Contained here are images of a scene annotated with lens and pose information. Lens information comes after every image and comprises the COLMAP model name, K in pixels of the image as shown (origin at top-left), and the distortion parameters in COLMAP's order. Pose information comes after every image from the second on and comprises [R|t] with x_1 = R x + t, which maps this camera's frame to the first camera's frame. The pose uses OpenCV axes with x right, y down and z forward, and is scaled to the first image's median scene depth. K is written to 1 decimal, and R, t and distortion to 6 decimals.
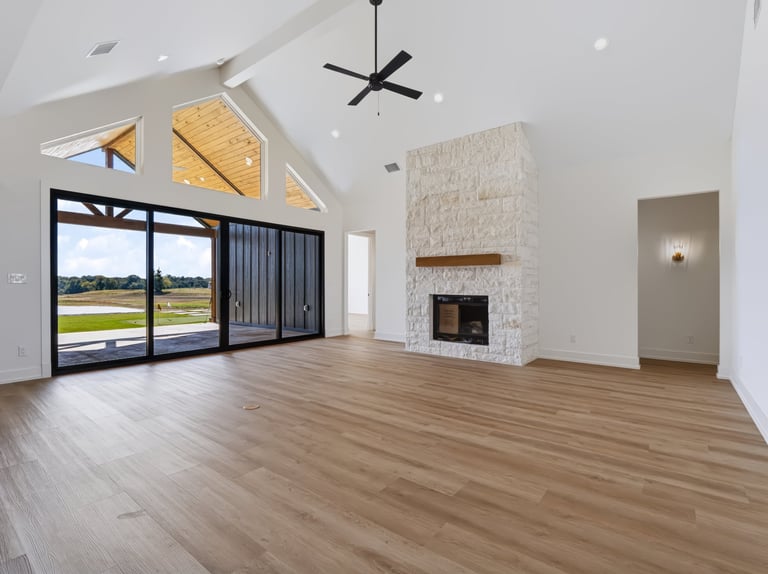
lens RADIAL K [[375.2, 0, 376.7], [0, 375.2, 281.6], [0, 0, 1]] dist [-0.000179, 0.000108]
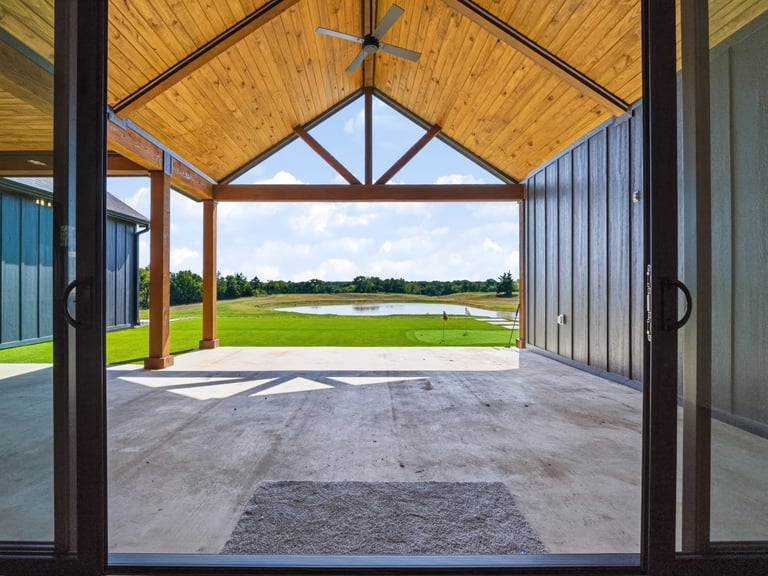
lens RADIAL K [[384.7, 0, 384.4], [0, 384.7, 276.7], [0, 0, 1]] dist [-0.004924, -0.000615]
pose [[0.661139, -0.025446, -0.749832, -0.460577], [0.010791, 0.999644, -0.024409, 0.042128], [0.750186, 0.008046, 0.661178, 1.562429]]
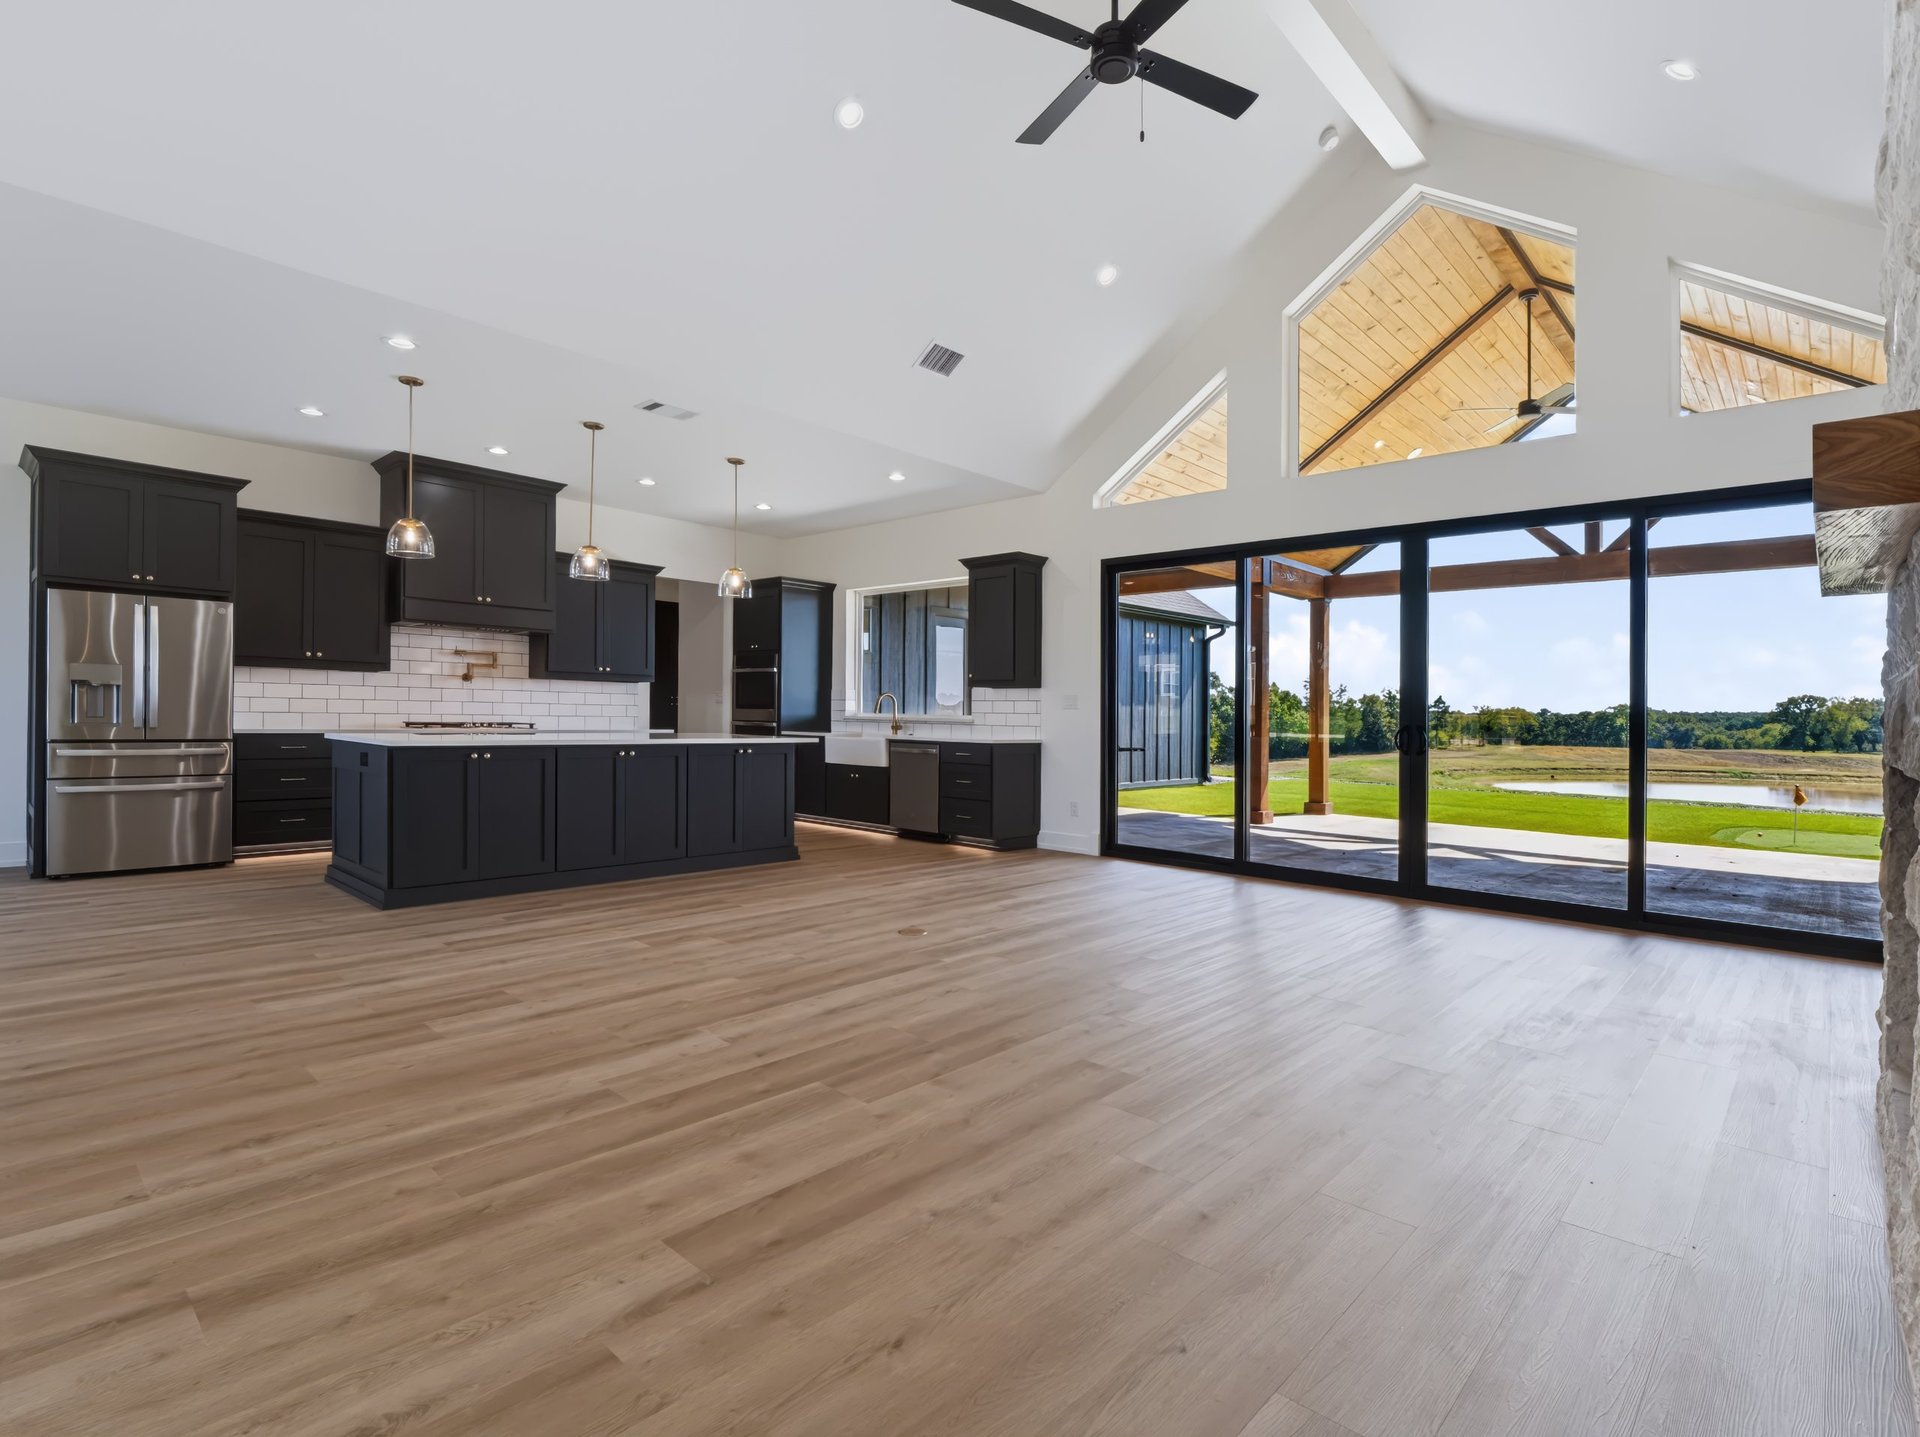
lens RADIAL K [[937.9, 0, 941.7], [0, 937.9, 704.9], [0, 0, 1]] dist [-0.000179, 0.000108]
pose [[-0.087794, -0.018215, -0.995972, 0.960934], [-0.008816, 0.999808, -0.017508, 0.037772], [0.996100, 0.007244, -0.087938, 1.134320]]
